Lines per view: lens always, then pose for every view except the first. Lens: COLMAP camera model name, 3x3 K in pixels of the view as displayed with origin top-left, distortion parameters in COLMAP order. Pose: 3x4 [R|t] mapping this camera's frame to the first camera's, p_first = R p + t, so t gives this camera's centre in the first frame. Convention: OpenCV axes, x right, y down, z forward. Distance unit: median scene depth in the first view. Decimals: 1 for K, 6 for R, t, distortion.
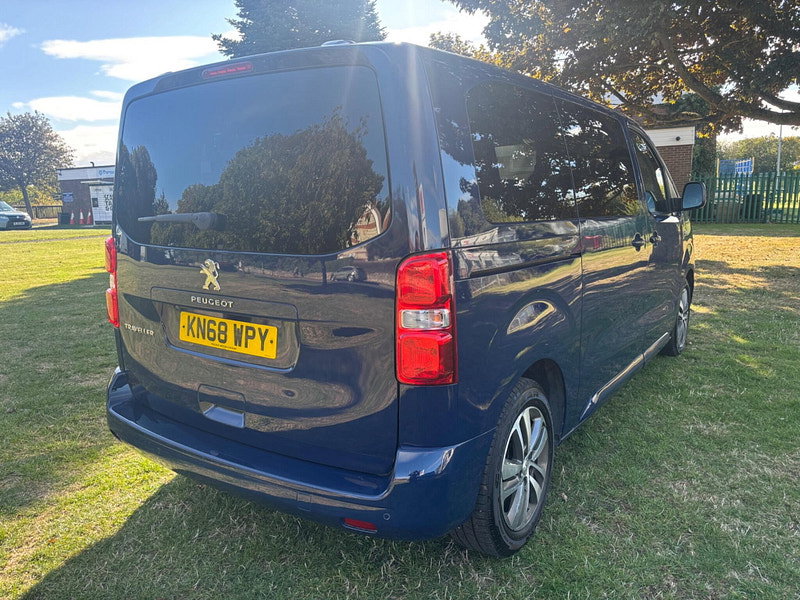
lens RADIAL K [[607.7, 0, 400.2], [0, 607.7, 295.1], [0, 0, 1]] dist [0.067389, -0.073952]
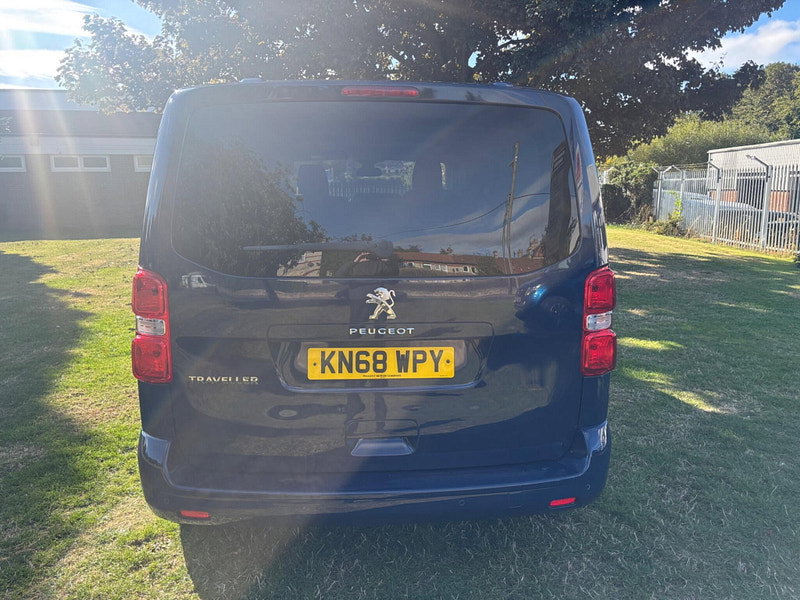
lens RADIAL K [[607.7, 0, 400.2], [0, 607.7, 295.1], [0, 0, 1]] dist [0.067389, -0.073952]
pose [[0.783744, -0.087551, 0.614882, -0.862319], [0.091473, 0.995490, 0.025150, -0.066971], [-0.614311, 0.036534, 0.788218, 0.213064]]
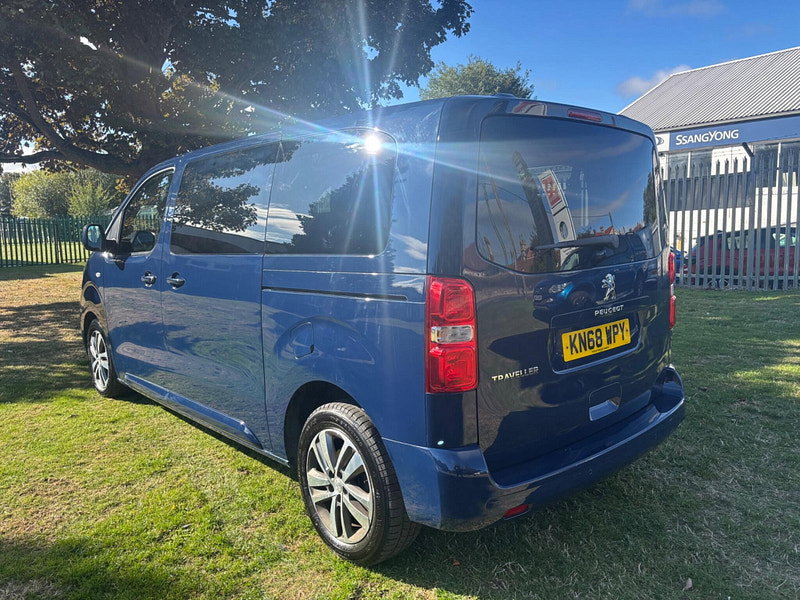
lens RADIAL K [[607.7, 0, 400.2], [0, 607.7, 295.1], [0, 0, 1]] dist [0.067389, -0.073952]
pose [[0.237816, -0.105409, 0.965574, -1.504460], [0.189553, 0.980017, 0.060300, -0.160772], [-0.952635, 0.168687, 0.253044, 1.062930]]
